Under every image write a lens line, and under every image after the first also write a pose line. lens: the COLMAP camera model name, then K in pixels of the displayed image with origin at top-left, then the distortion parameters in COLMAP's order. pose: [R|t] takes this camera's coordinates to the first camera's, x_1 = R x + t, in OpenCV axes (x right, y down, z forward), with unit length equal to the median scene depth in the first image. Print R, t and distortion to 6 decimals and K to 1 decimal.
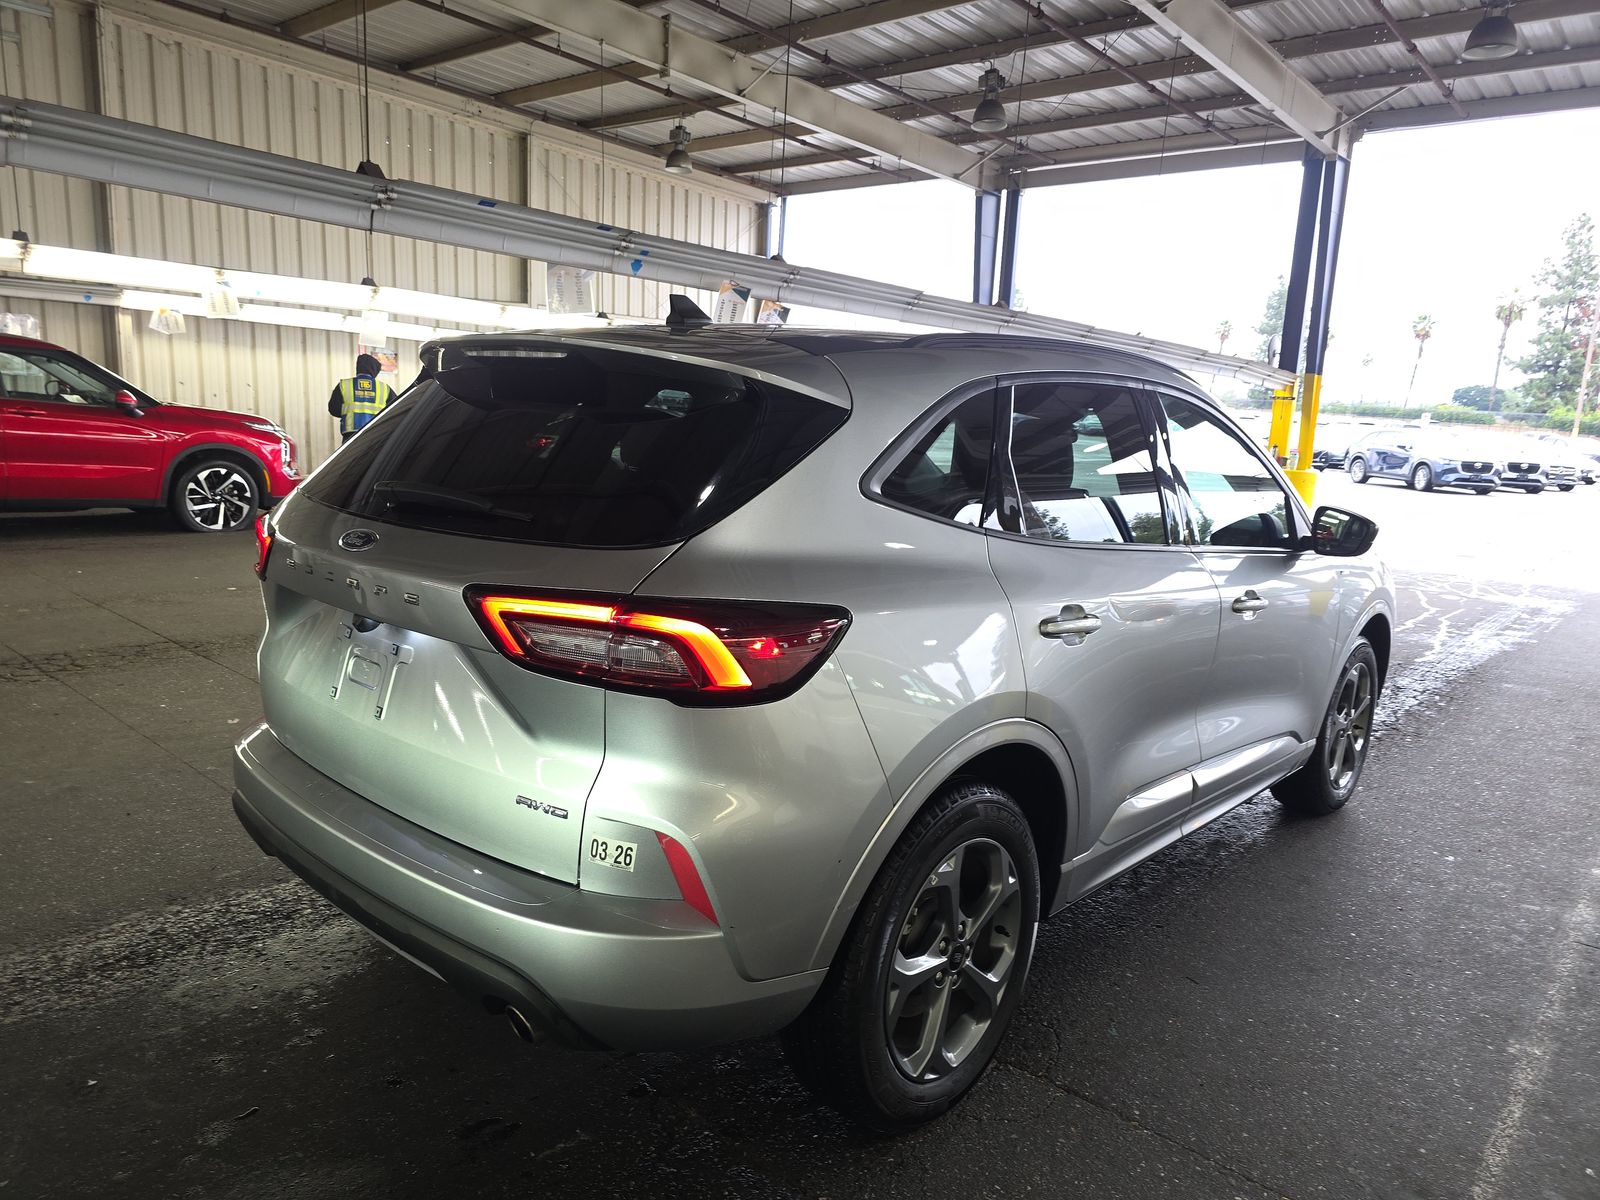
lens RADIAL K [[1064.6, 0, 788.8], [0, 1064.6, 596.0], [0, 0, 1]] dist [0.032432, -0.031587]
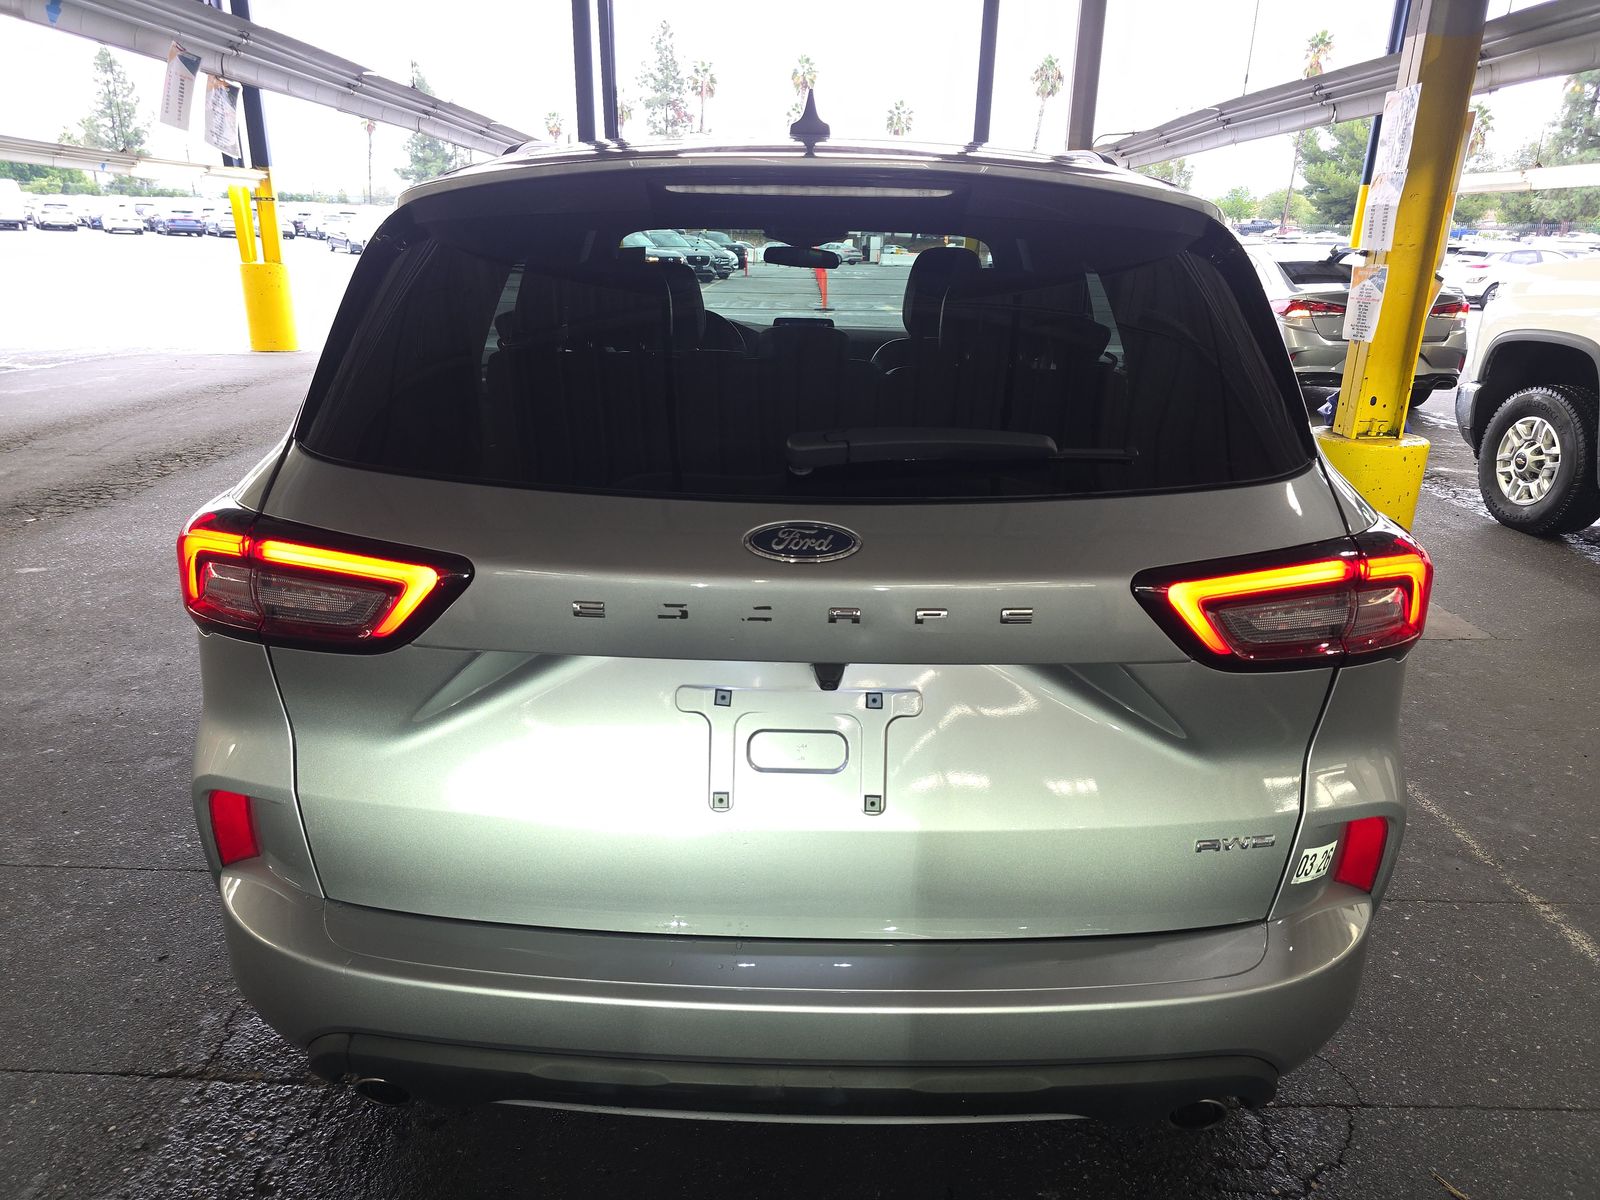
lens RADIAL K [[1064.6, 0, 796.3], [0, 1064.6, 595.5], [0, 0, 1]] dist [0.032432, -0.031587]
pose [[0.749812, -0.245441, 0.614443, -0.743022], [0.135555, 0.965938, 0.220428, -0.146958], [-0.647616, -0.081989, 0.757543, 0.552755]]
